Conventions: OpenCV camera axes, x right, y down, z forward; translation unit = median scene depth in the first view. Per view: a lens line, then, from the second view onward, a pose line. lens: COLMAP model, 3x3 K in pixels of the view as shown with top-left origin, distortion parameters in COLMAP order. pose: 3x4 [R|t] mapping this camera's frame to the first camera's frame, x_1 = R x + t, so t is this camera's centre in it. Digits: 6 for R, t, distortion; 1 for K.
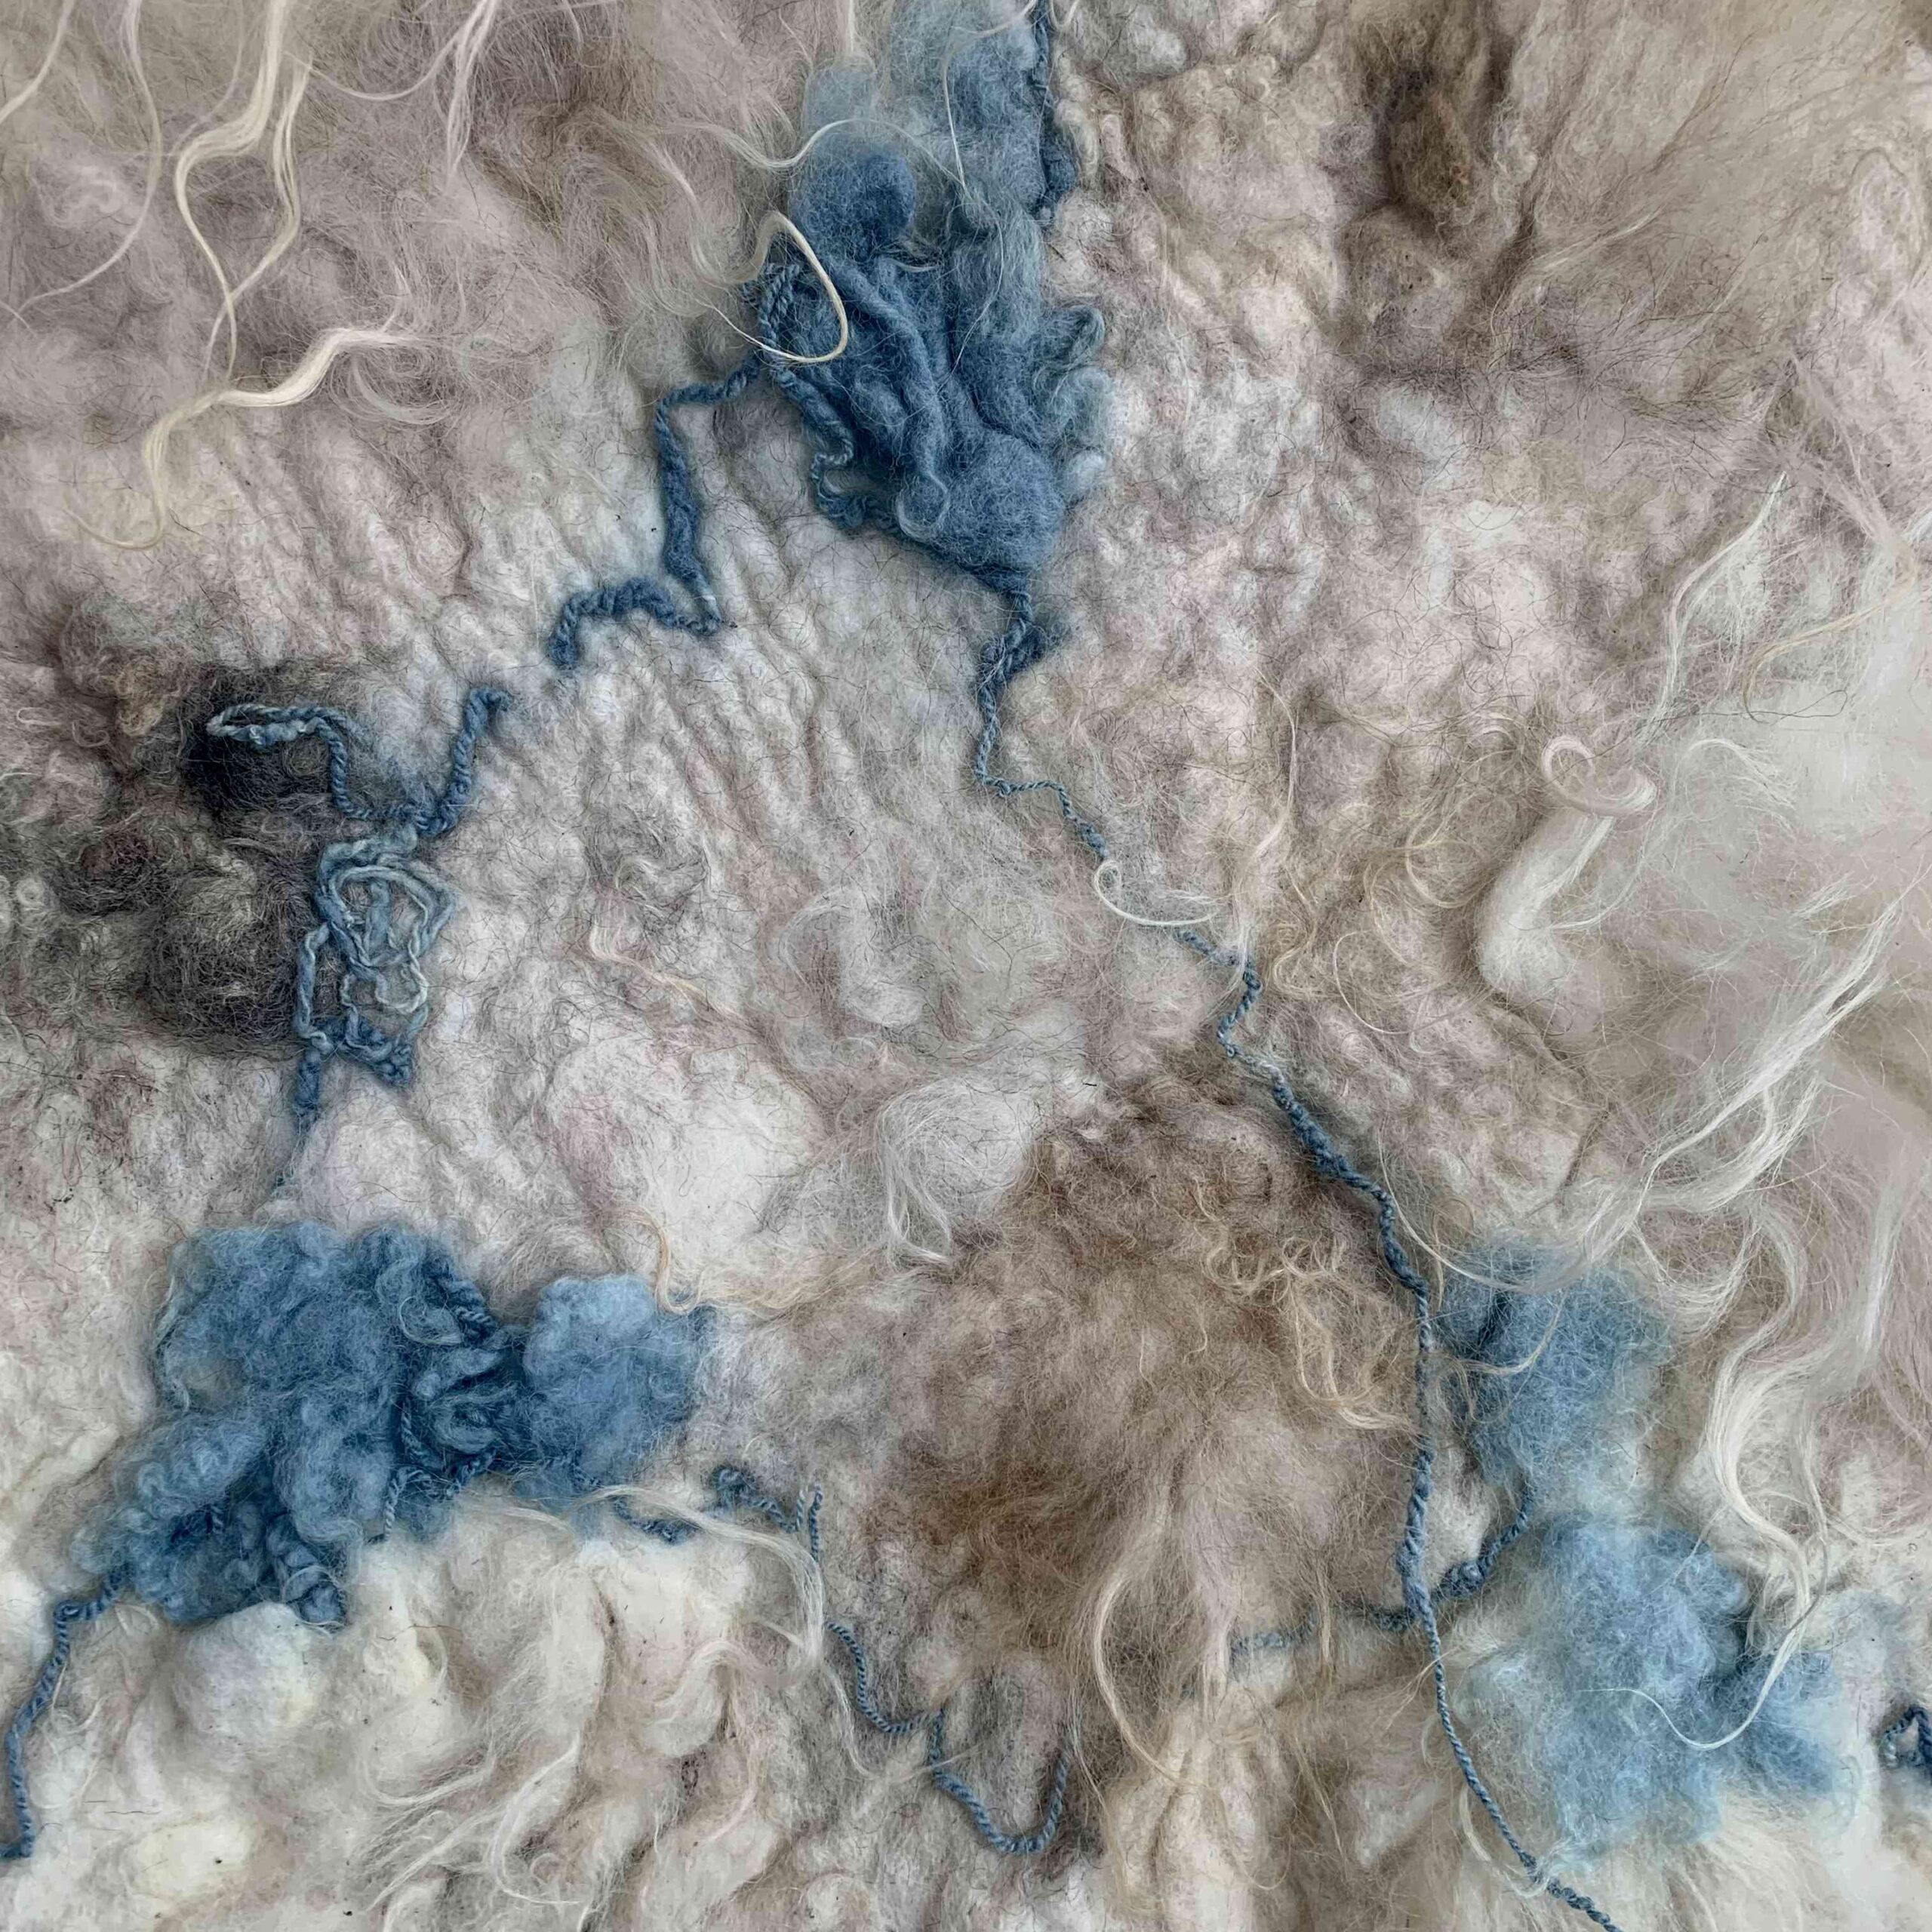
lens RADIAL K [[1960.6, 0, 961.8], [0, 1960.6, 956.0], [0, 0, 1]] dist [0.136602, -0.354030]
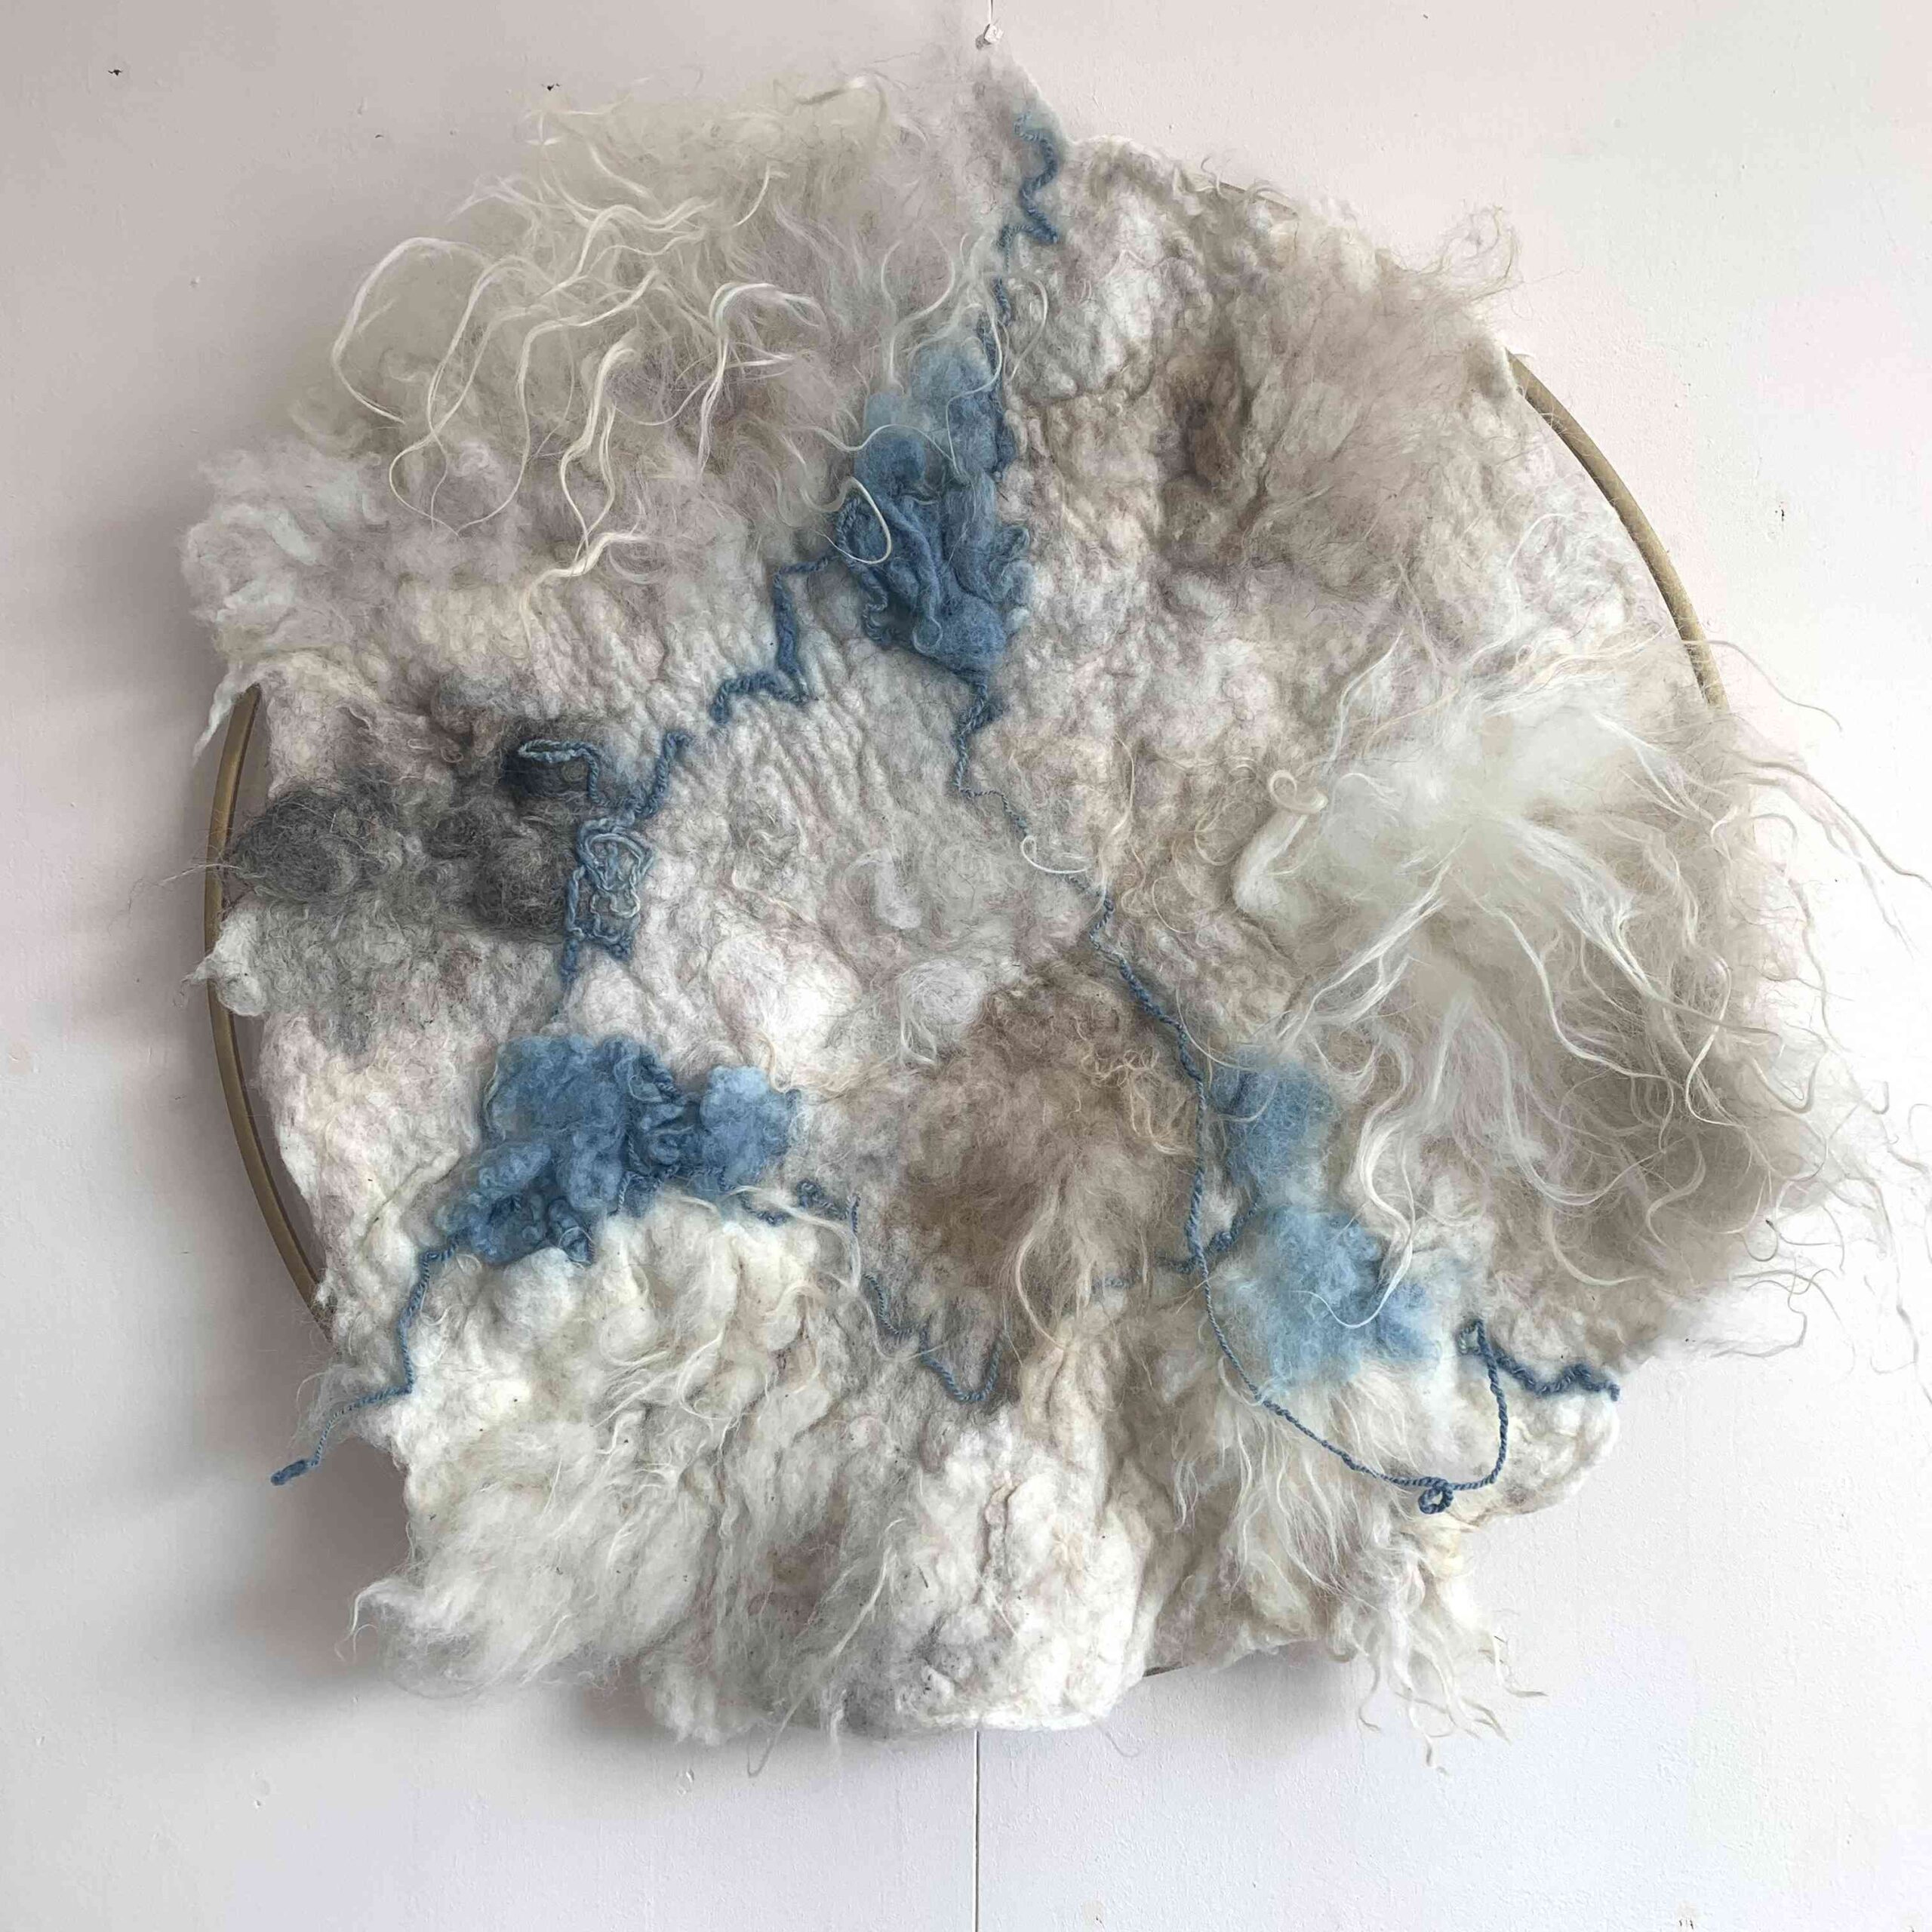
lens RADIAL K [[1963.4, 0, 959.0], [0, 1963.4, 954.6], [0, 0, 1]] dist [0.221038, -0.697383]
pose [[0.998602, 0.010981, 0.051713, -0.078633], [-0.010552, 0.999908, -0.008571, 0.074008], [-0.051803, 0.008013, 0.998625, -0.766131]]
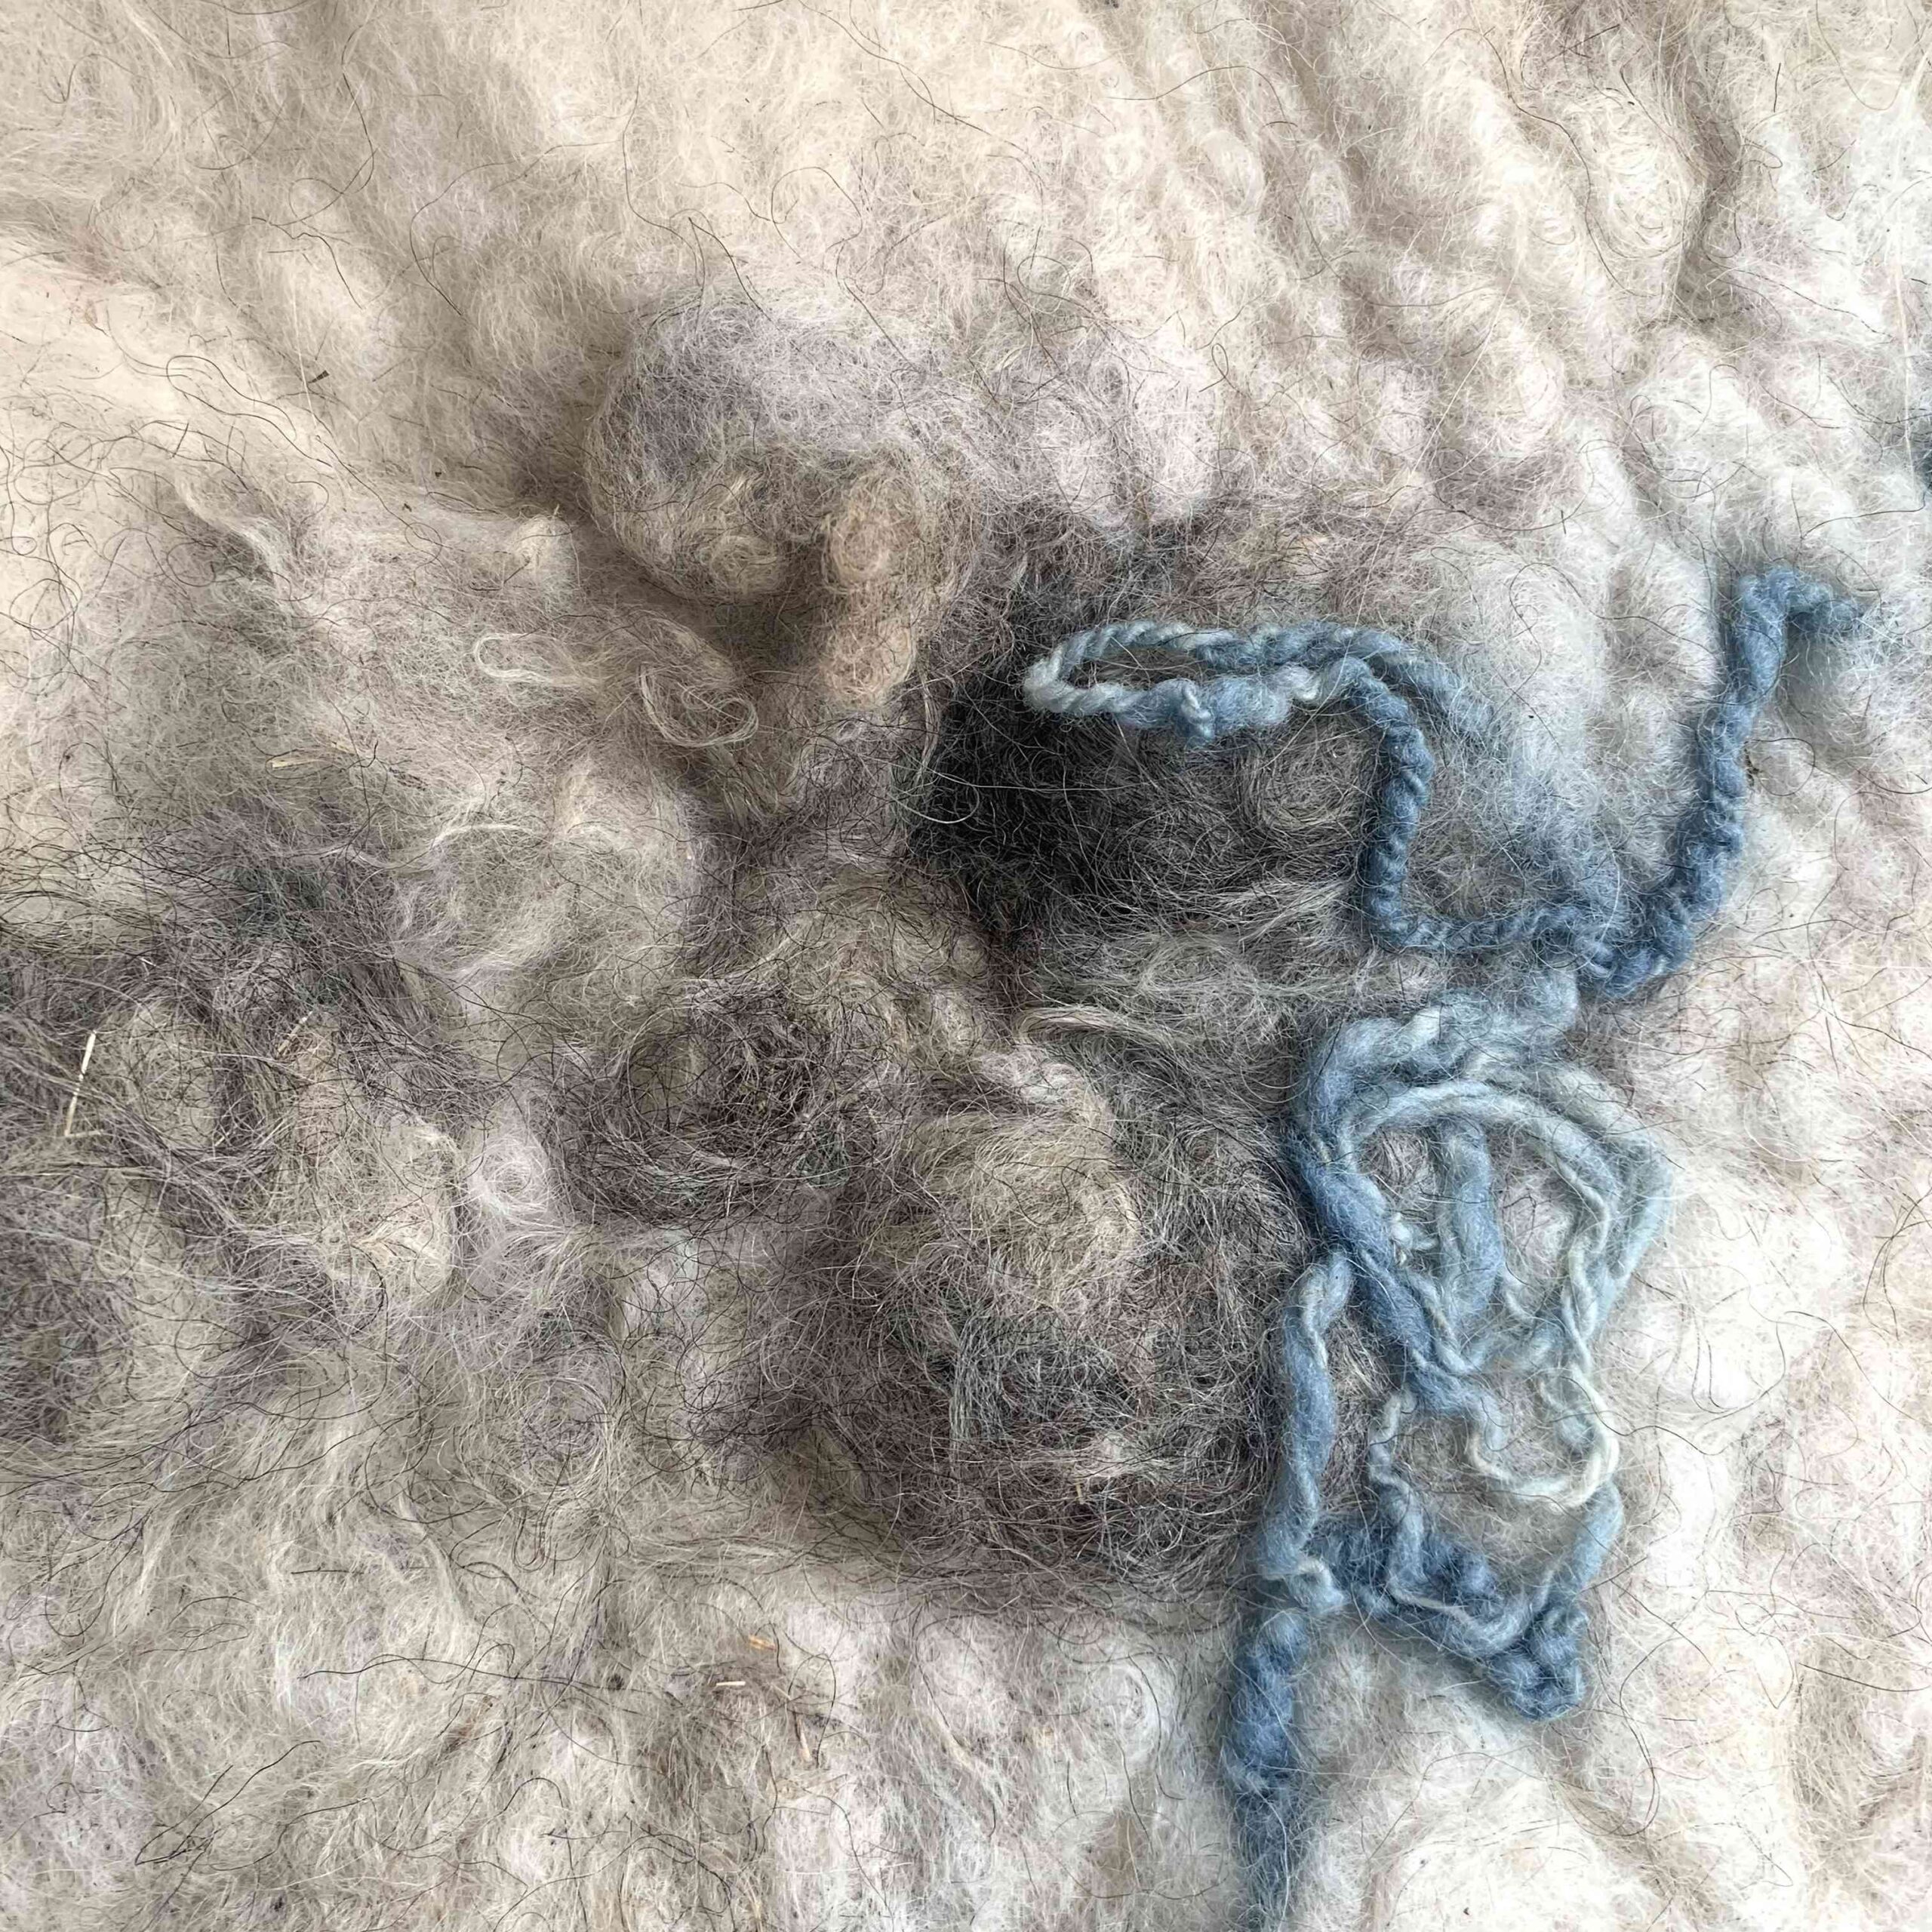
lens RADIAL K [[1981.0, 0, 966.0], [0, 1981.0, 966.0], [0, 0, 1]] dist [0.075193, -0.143725]
pose [[0.999950, -0.005700, 0.008229, -0.389965], [0.005868, 0.999772, -0.020533, -0.059886], [-0.008110, 0.020580, 0.999755, 0.651601]]
